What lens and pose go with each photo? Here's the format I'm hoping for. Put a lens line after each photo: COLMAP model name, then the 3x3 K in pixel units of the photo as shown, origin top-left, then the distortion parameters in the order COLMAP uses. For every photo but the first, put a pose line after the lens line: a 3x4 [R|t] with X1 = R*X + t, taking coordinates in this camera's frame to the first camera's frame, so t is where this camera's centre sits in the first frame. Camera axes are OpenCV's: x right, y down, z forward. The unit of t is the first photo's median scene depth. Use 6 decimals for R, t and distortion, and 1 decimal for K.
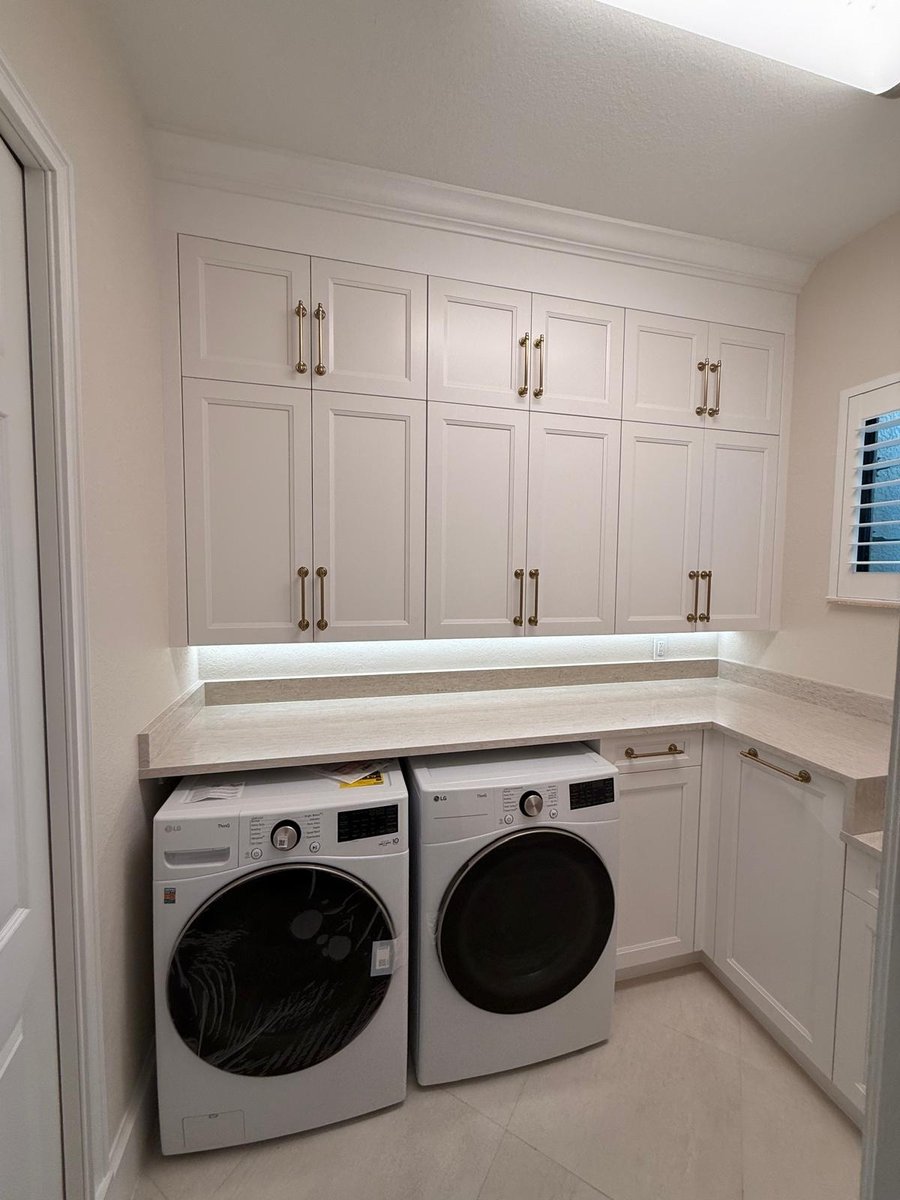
lens RADIAL K [[479.8, 0, 450.9], [0, 479.8, 597.2], [0, 0, 1]] dist [-0.000624, 0.000394]
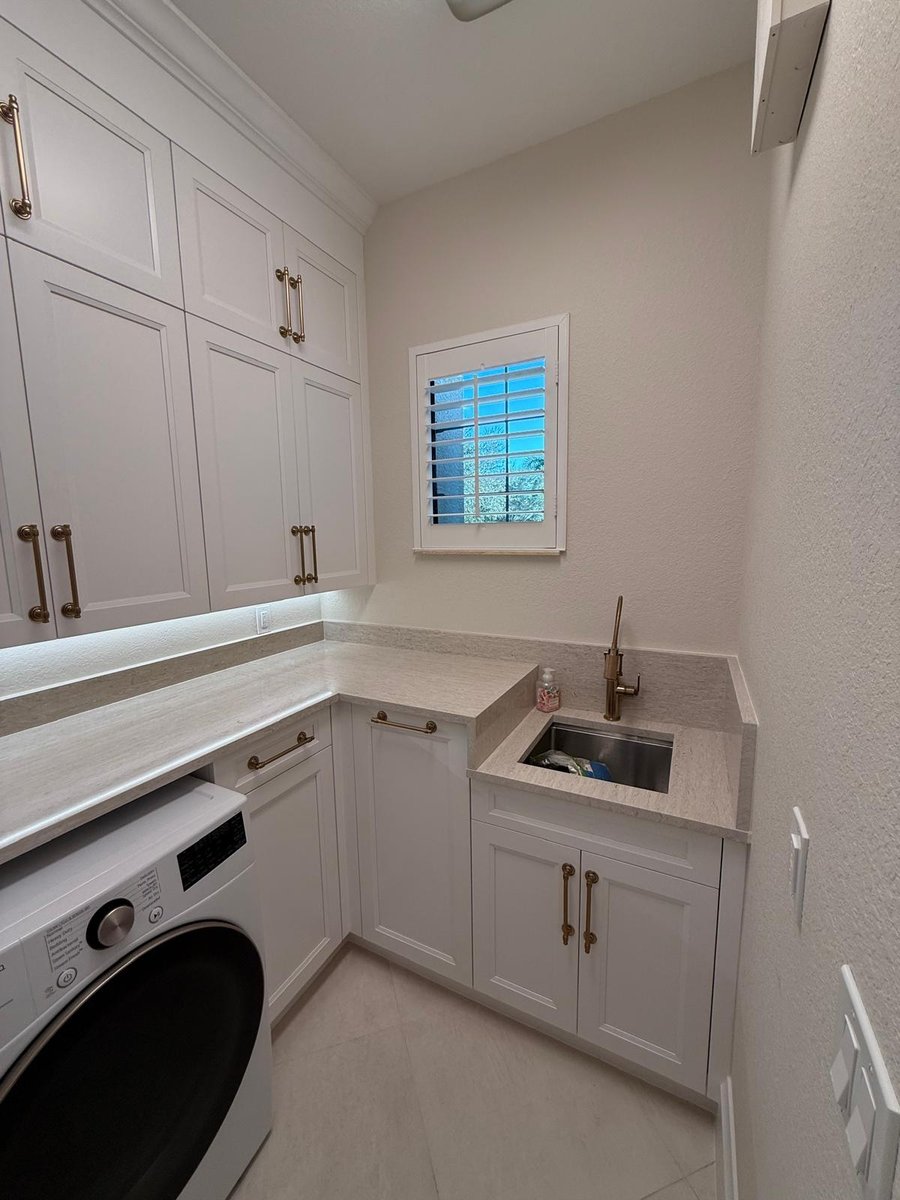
lens RADIAL K [[479.8, 0, 450.9], [0, 479.8, 597.2], [0, 0, 1]] dist [-0.000624, 0.000394]
pose [[0.668285, -0.123094, 0.733651, 0.048732], [0.069900, 0.992242, 0.102809, 0.003886], [-0.740614, -0.017423, 0.671704, 0.233588]]
